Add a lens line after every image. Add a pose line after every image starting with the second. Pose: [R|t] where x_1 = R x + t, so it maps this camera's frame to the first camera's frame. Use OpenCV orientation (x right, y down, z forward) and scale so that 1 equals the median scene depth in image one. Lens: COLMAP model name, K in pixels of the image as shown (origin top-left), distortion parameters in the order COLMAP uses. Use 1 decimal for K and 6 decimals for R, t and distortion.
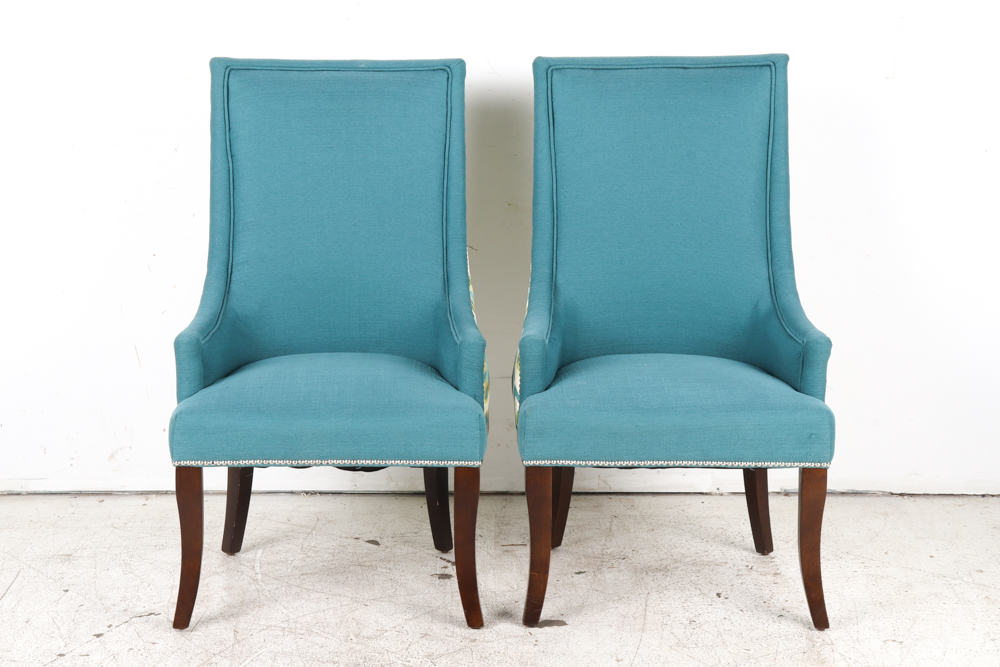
lens RADIAL K [[1816.0, 0, 492.3], [0, 1816.0, 330.9], [0, 0, 1]] dist [0.168901, 0.000000]
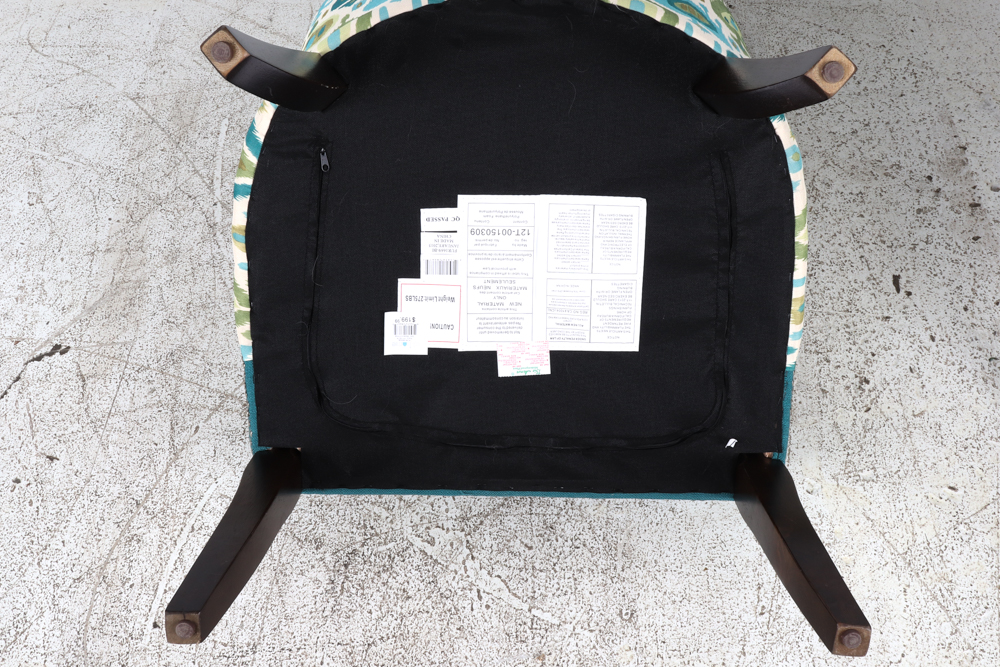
lens RADIAL K [[1136.7, 0, 494.7], [0, 1136.7, 334.3], [0, 0, 1]] dist [-0.076095, 0.000000]
pose [[0.999587, 0.011850, -0.026193, -0.012255], [0.010155, 0.706825, 0.707316, -0.131608], [0.026895, -0.707290, 0.706412, 0.666563]]
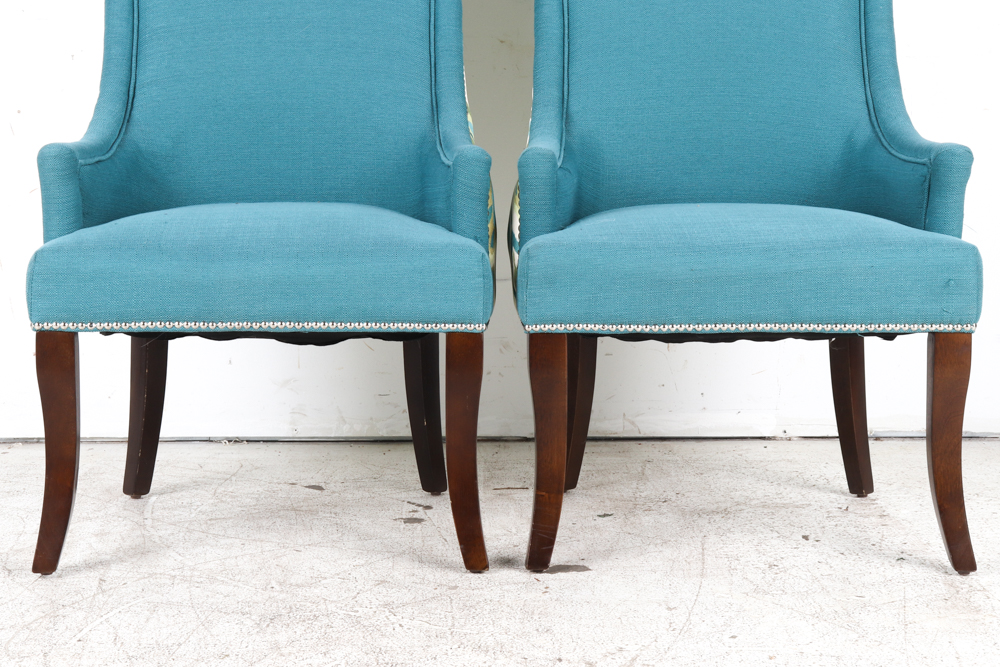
lens RADIAL K [[1902.5, 0, 496.2], [0, 1902.5, 330.4], [0, 0, 1]] dist [0.164362, 0.000000]
pose [[0.999949, -0.004987, 0.008832, -0.000193], [0.005463, 0.998488, -0.054694, 0.101270], [-0.008546, 0.054740, 0.998464, 0.258147]]
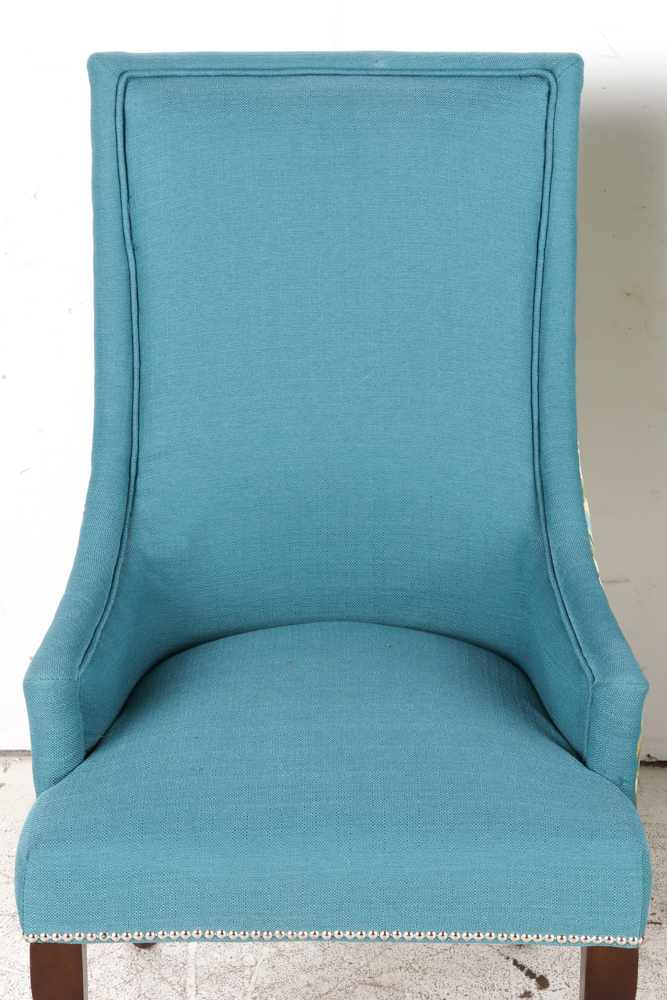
lens RADIAL K [[1908.9, 0, 351.4], [0, 1908.9, 509.9], [0, 0, 1]] dist [0.190693, 0.000000]
pose [[0.999377, 0.008773, -0.034193, -0.061101], [-0.002544, 0.984006, 0.178116, -0.121720], [0.035208, -0.177918, 0.983415, 0.449209]]
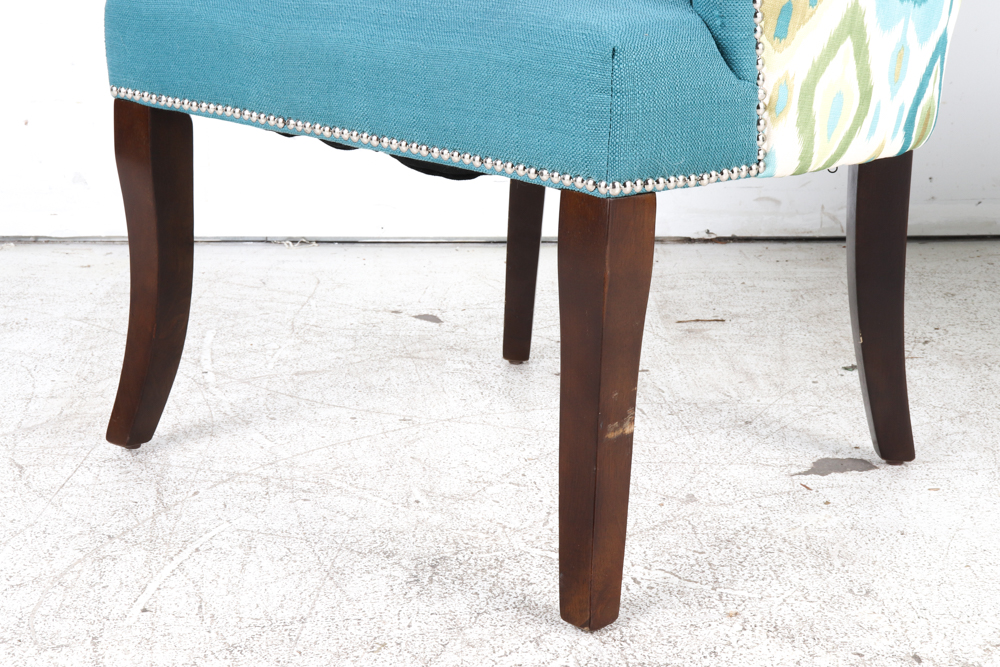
lens RADIAL K [[1976.0, 0, 507.9], [0, 1976.0, 336.5], [0, 0, 1]] dist [0.221635, 0.000000]
pose [[0.999717, -0.006589, 0.022879, -0.058815], [0.004605, 0.996312, 0.085675, 0.077113], [-0.023359, -0.085546, 0.996060, 0.460048]]
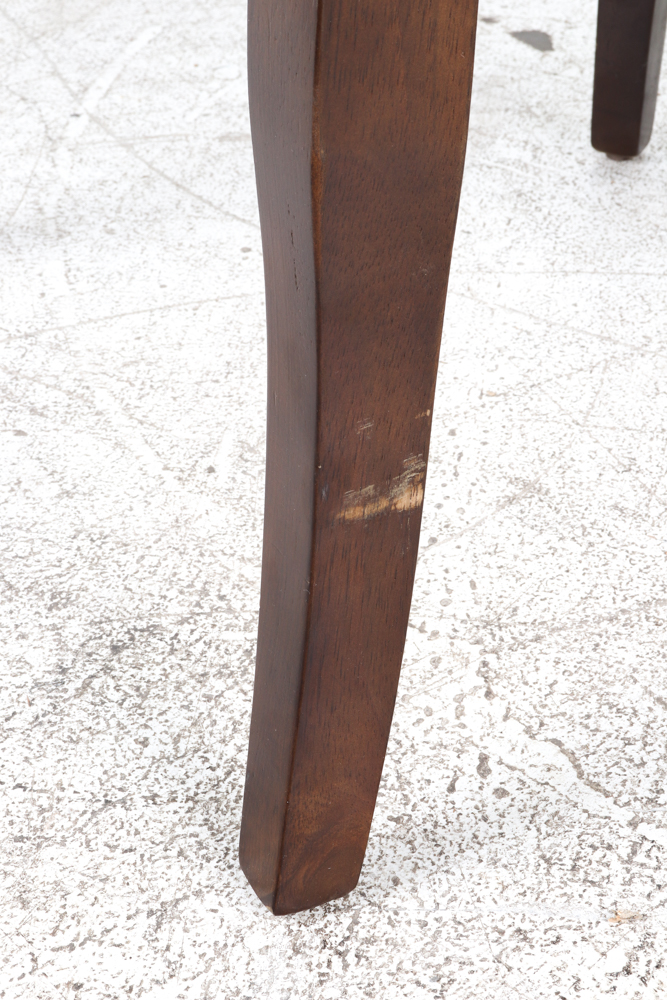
lens RADIAL K [[2358.9, 0, 336.5], [0, 2358.9, 498.5], [0, 0, 1]] dist [0.407751, 0.000000]
pose [[0.955650, 0.146368, -0.255557, 0.015509], [-0.056191, 0.942432, 0.329642, 0.062941], [0.289095, -0.300663, 0.908860, 0.648943]]
